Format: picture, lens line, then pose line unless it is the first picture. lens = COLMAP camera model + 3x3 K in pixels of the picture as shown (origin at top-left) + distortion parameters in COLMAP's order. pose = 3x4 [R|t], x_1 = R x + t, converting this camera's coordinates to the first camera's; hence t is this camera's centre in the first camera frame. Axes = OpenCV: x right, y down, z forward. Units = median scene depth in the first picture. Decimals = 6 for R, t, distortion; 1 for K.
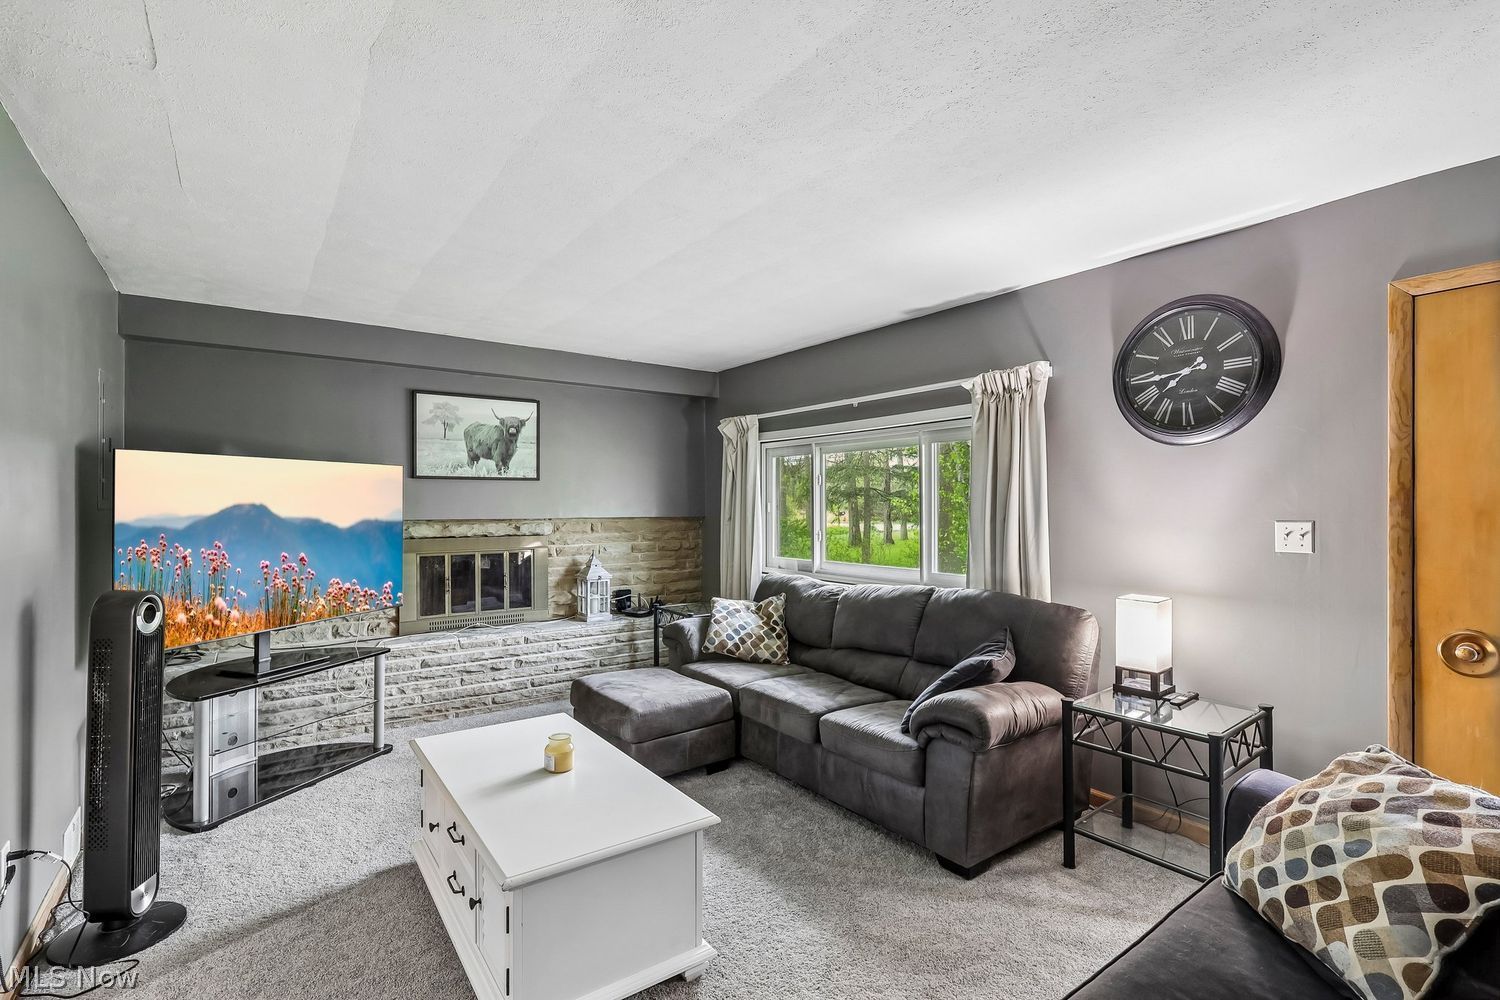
lens RADIAL K [[700.2, 0, 743.8], [0, 700.2, 499.2], [0, 0, 1]] dist [-0.006755, 0.001034]
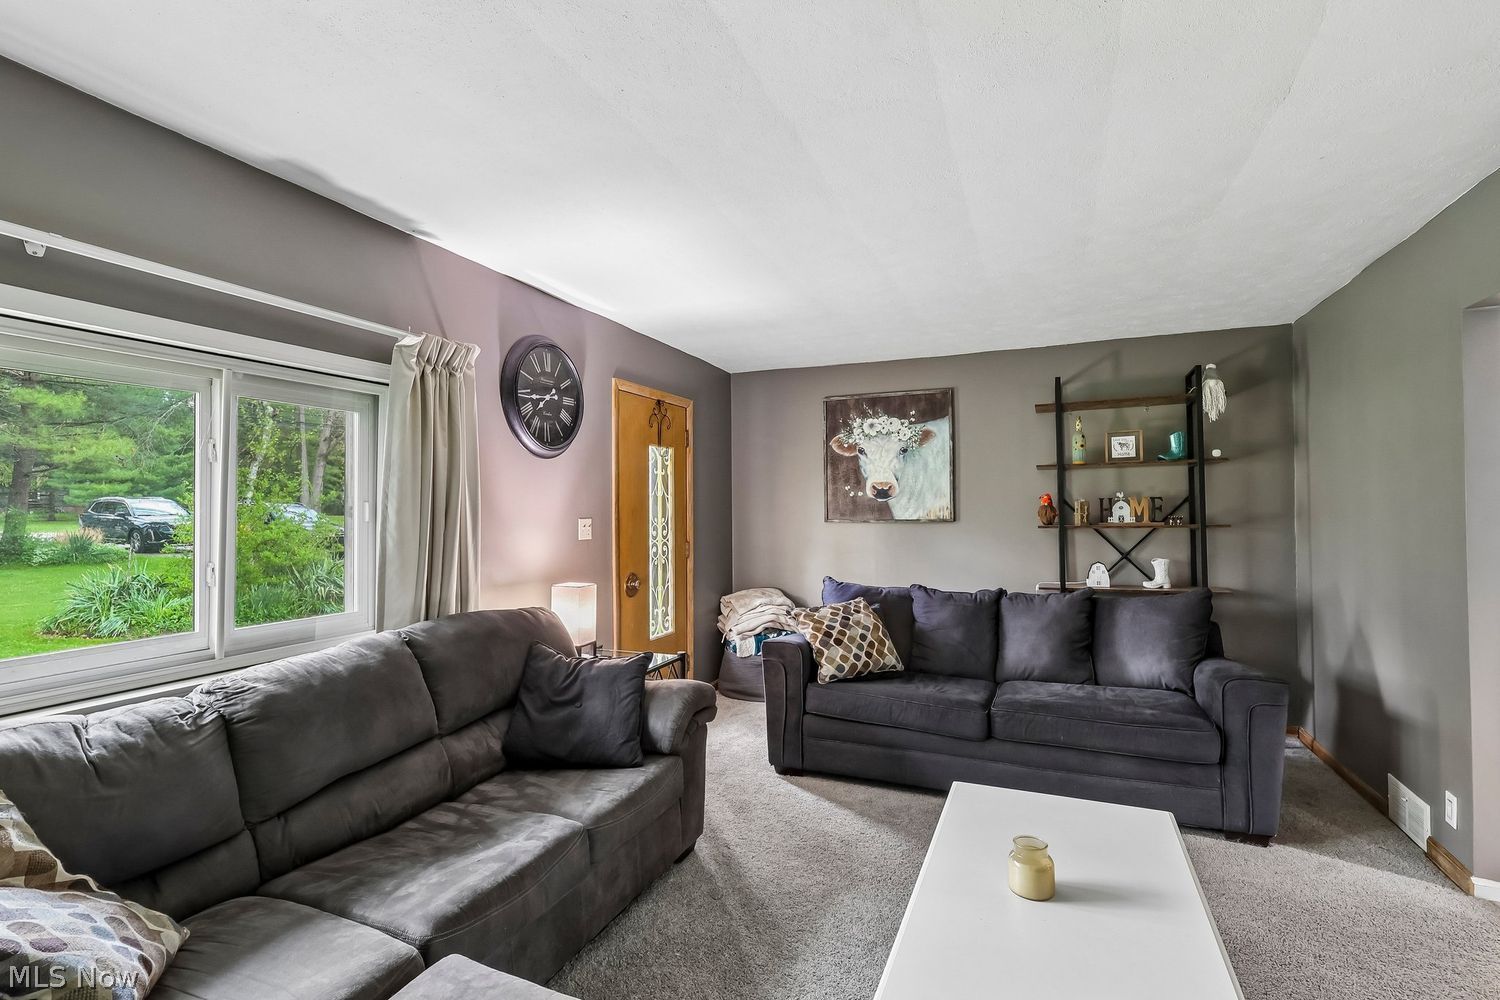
lens RADIAL K [[700.2, 0, 743.8], [0, 700.2, 499.2], [0, 0, 1]] dist [-0.006755, 0.001034]
pose [[-0.521126, 0.016746, 0.853316, -0.587639], [-0.000686, 0.999799, -0.020039, 0.019011], [-0.853480, -0.011028, -0.521010, 1.343878]]
